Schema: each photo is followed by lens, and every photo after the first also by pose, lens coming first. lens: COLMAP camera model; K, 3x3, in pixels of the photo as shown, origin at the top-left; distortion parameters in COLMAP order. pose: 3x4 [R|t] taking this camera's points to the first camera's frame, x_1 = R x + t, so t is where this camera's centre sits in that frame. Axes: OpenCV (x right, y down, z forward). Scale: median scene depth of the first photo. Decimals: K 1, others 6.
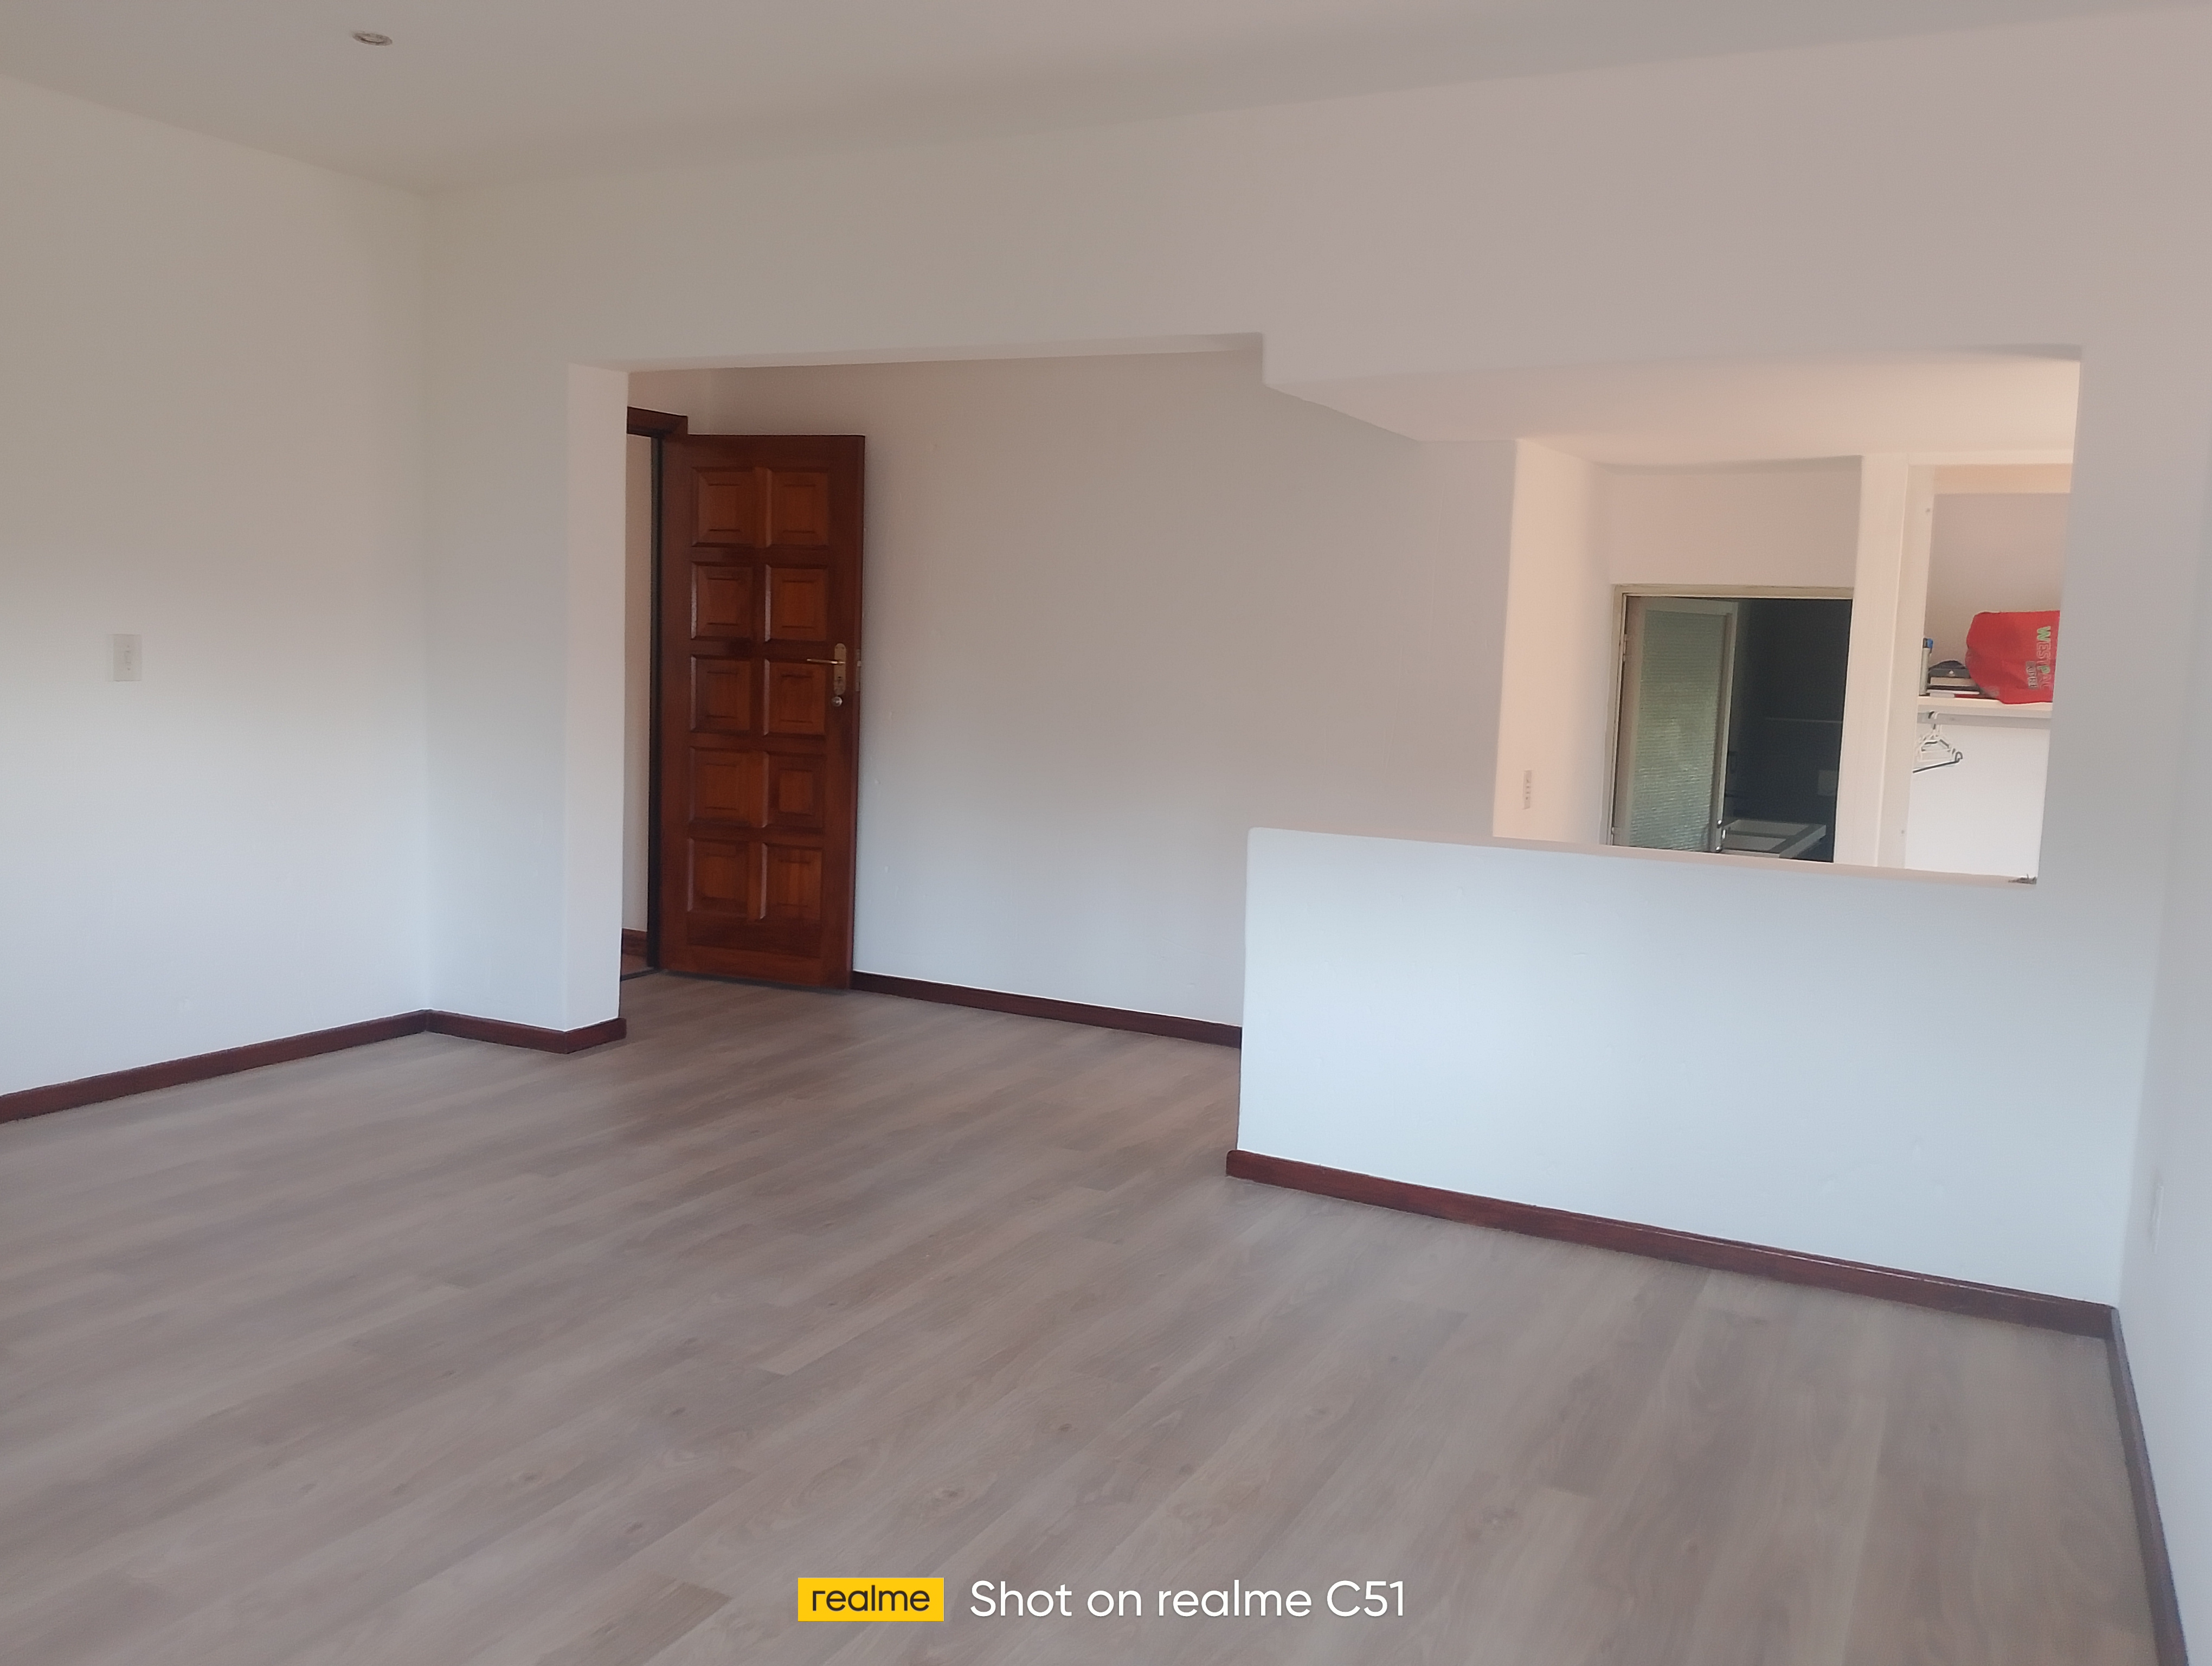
lens RADIAL K [[1753.5, 0, 1106.0], [0, 1753.5, 833.0], [0, 0, 1]] dist [0.037065, -0.010950]
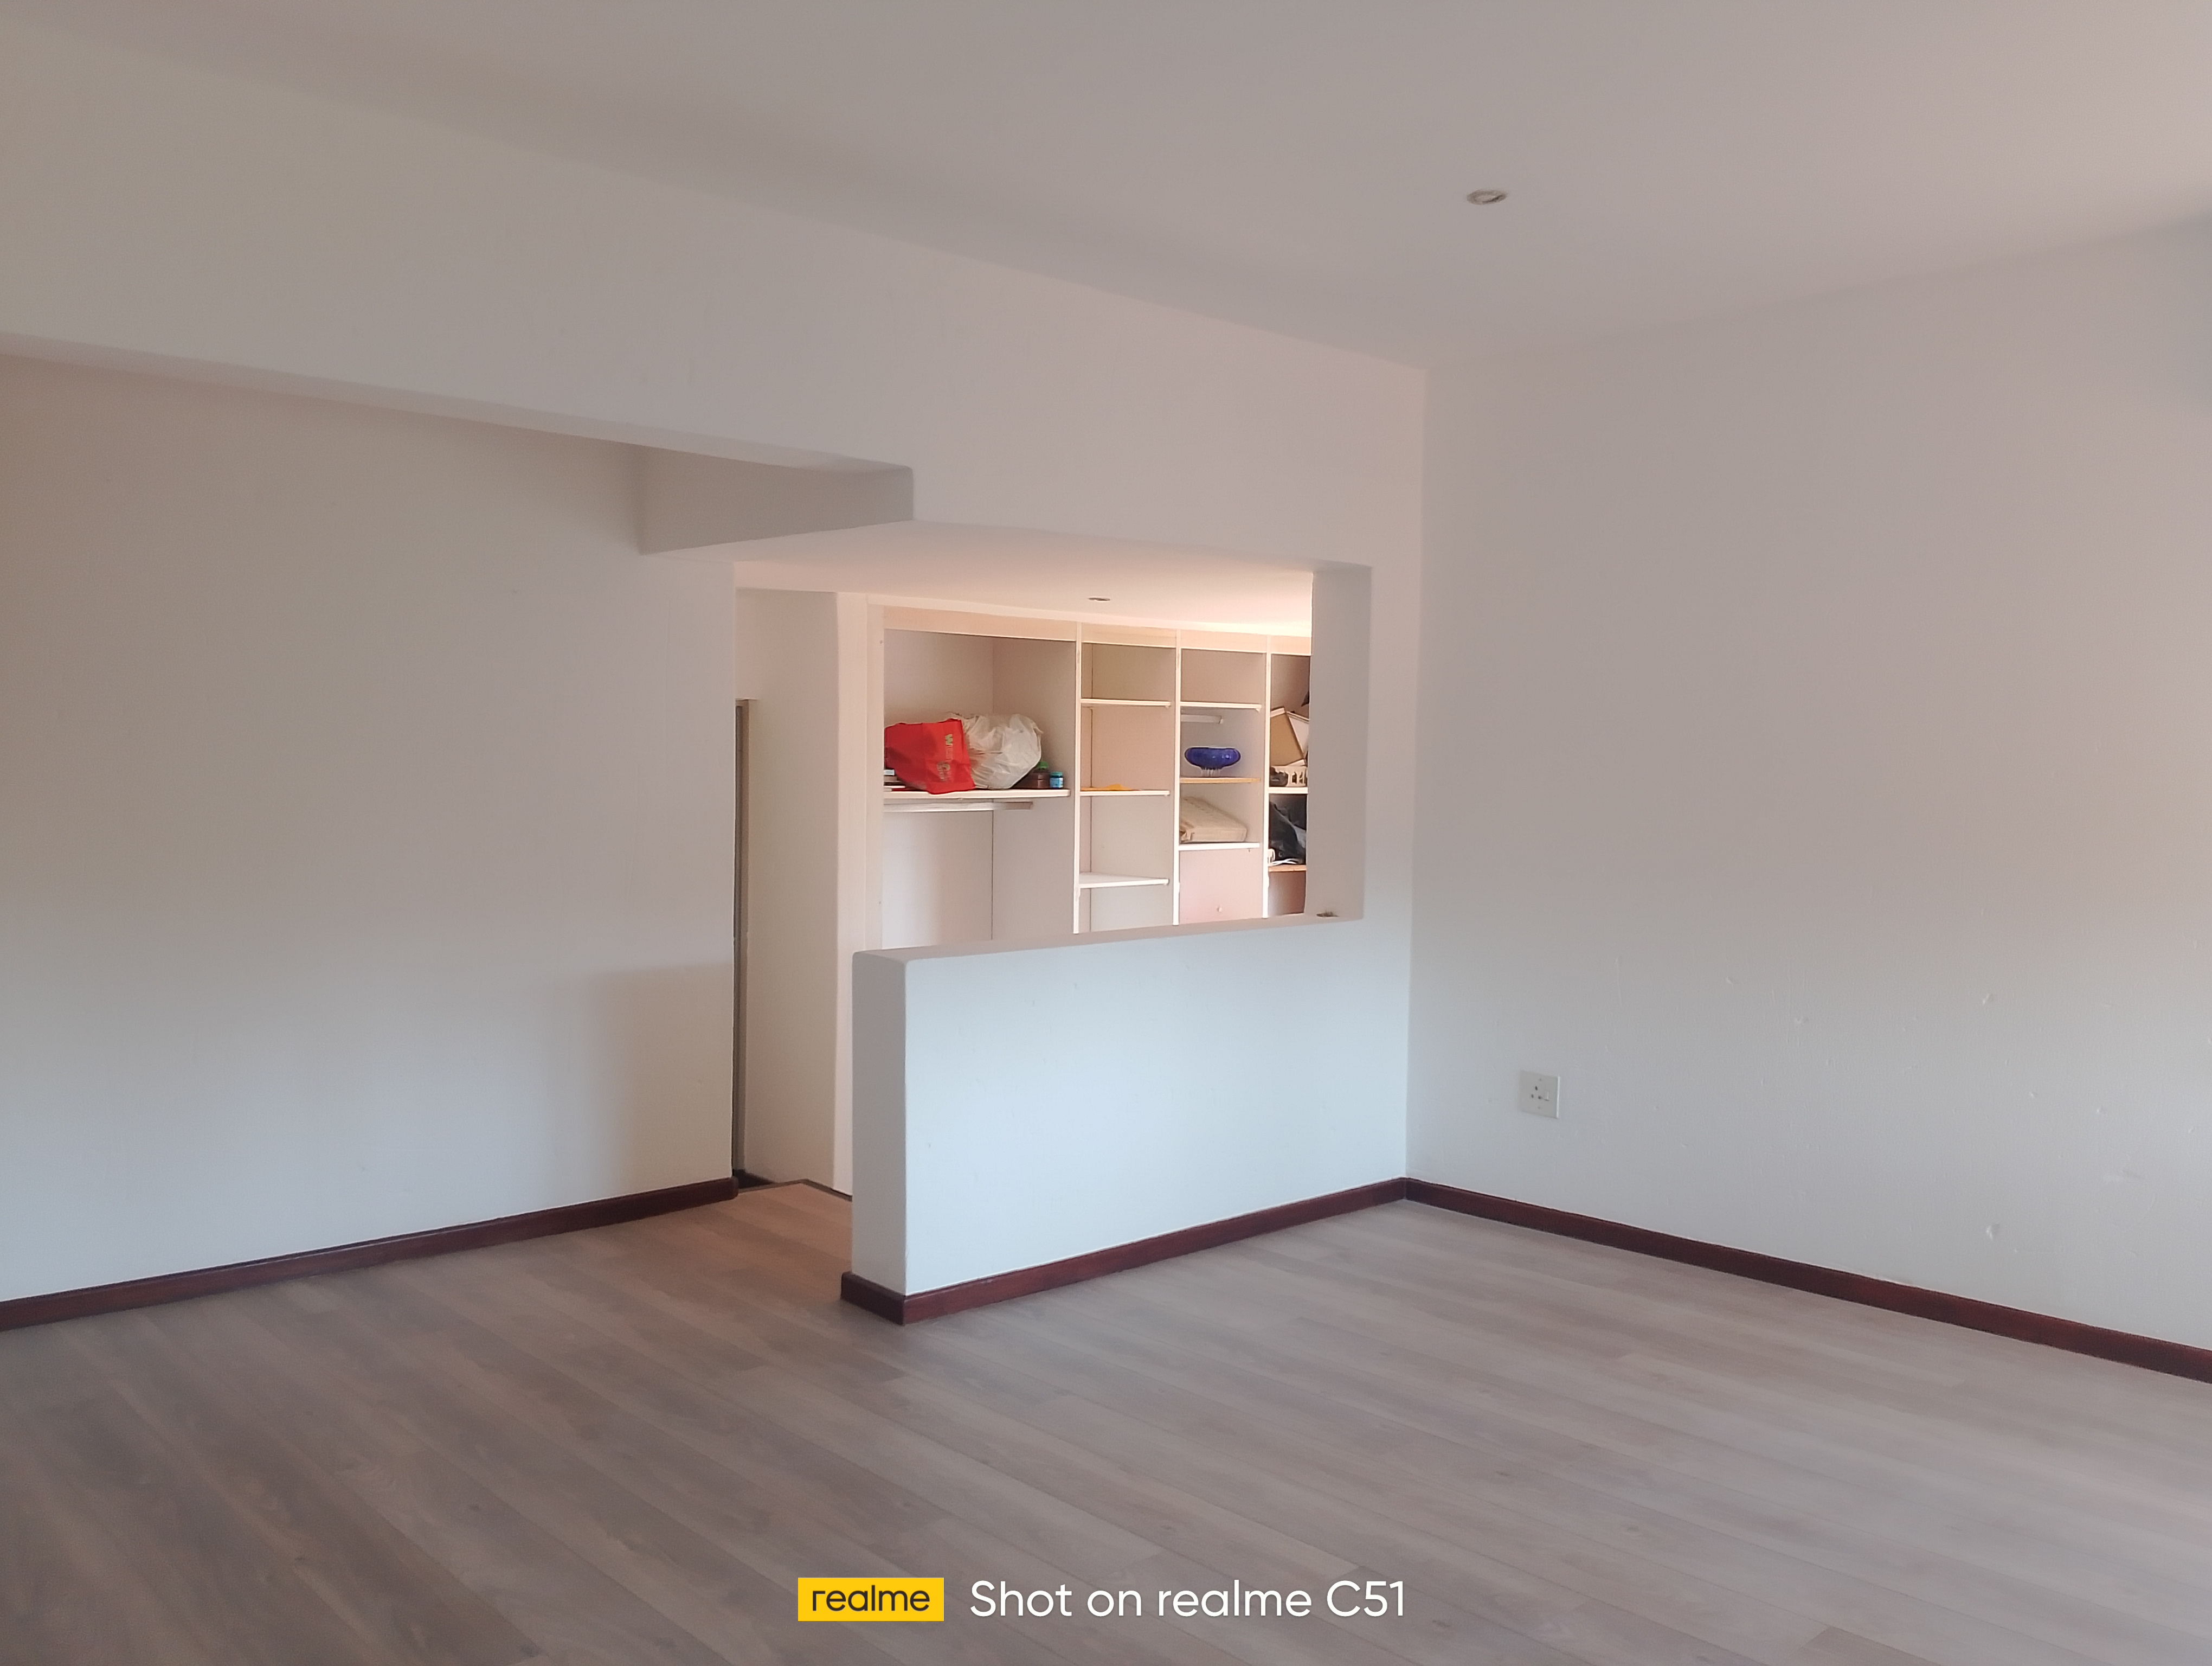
lens RADIAL K [[1753.5, 0, 1106.0], [0, 1753.5, 833.0], [0, 0, 1]] dist [0.037065, -0.010950]
pose [[0.341746, -0.070276, 0.937161, -0.816745], [0.090229, 0.995047, 0.041714, -0.110042], [-0.935451, 0.070303, 0.346394, 0.559539]]
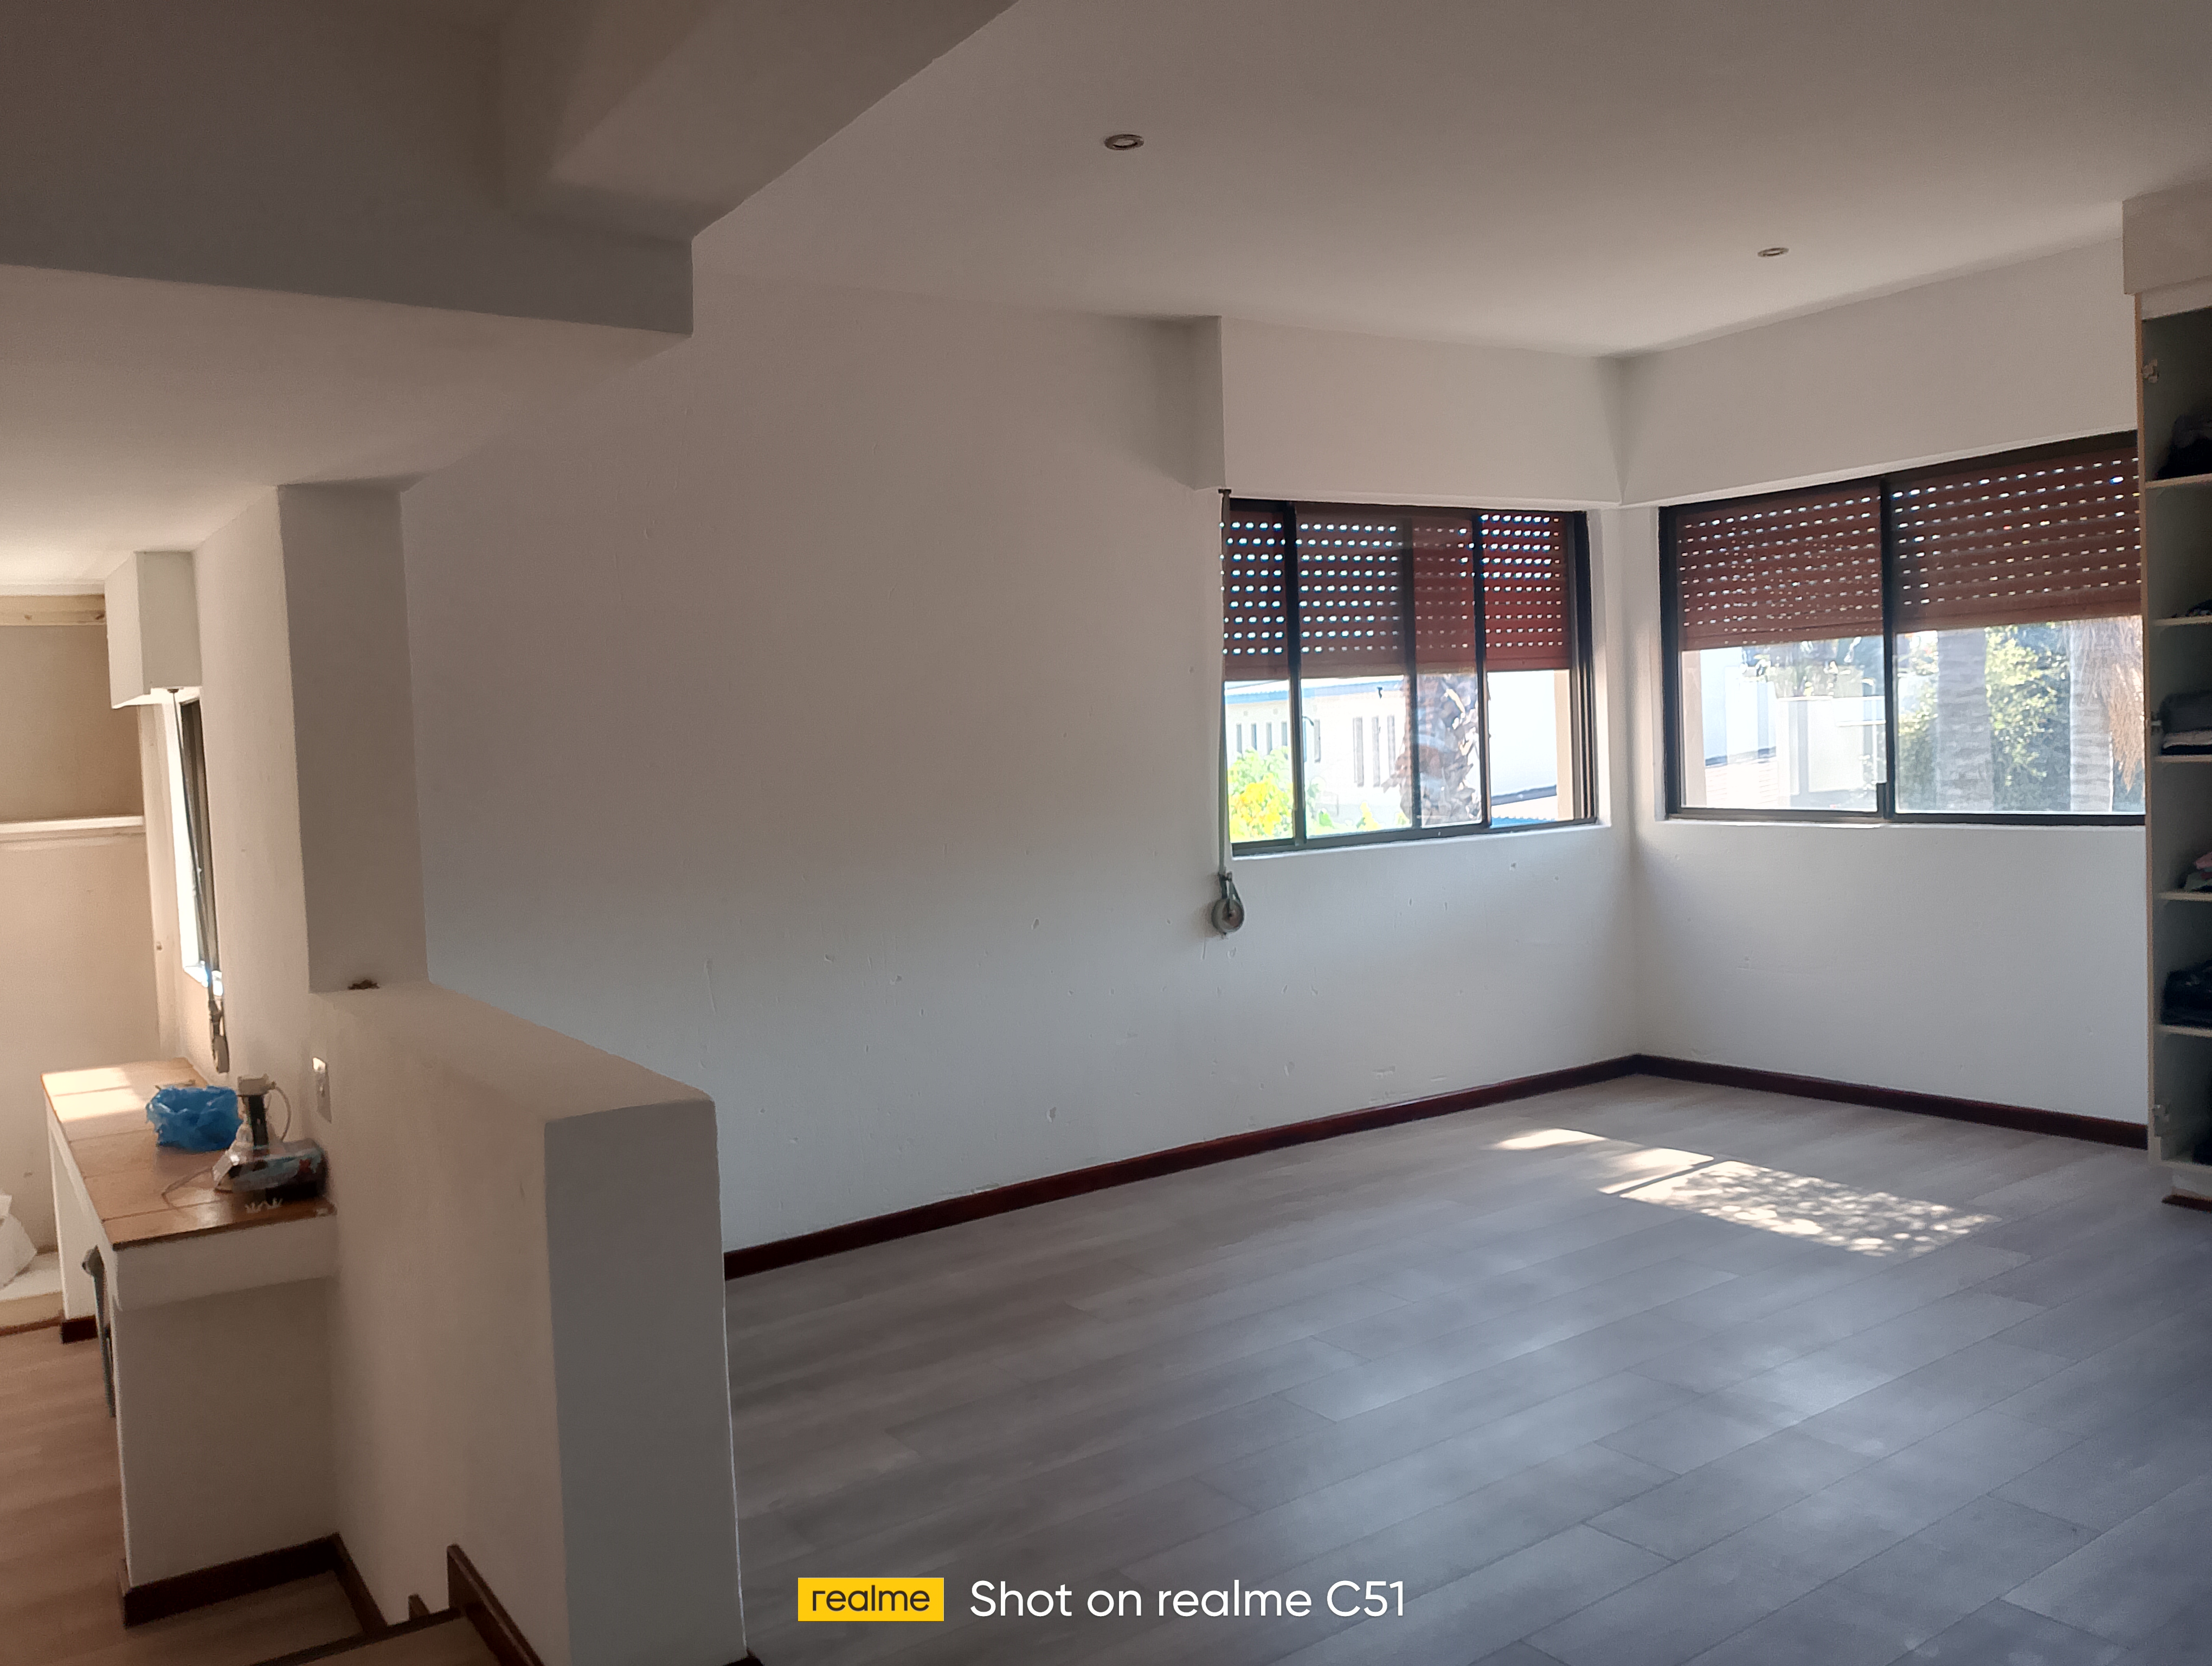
lens RADIAL K [[1753.5, 0, 1106.0], [0, 1753.5, 833.0], [0, 0, 1]] dist [0.037065, -0.010950]
pose [[-0.877417, -0.020054, 0.479310, -0.325422], [0.061934, 0.986029, 0.154629, -0.173351], [-0.475714, 0.165359, -0.863917, 1.441283]]
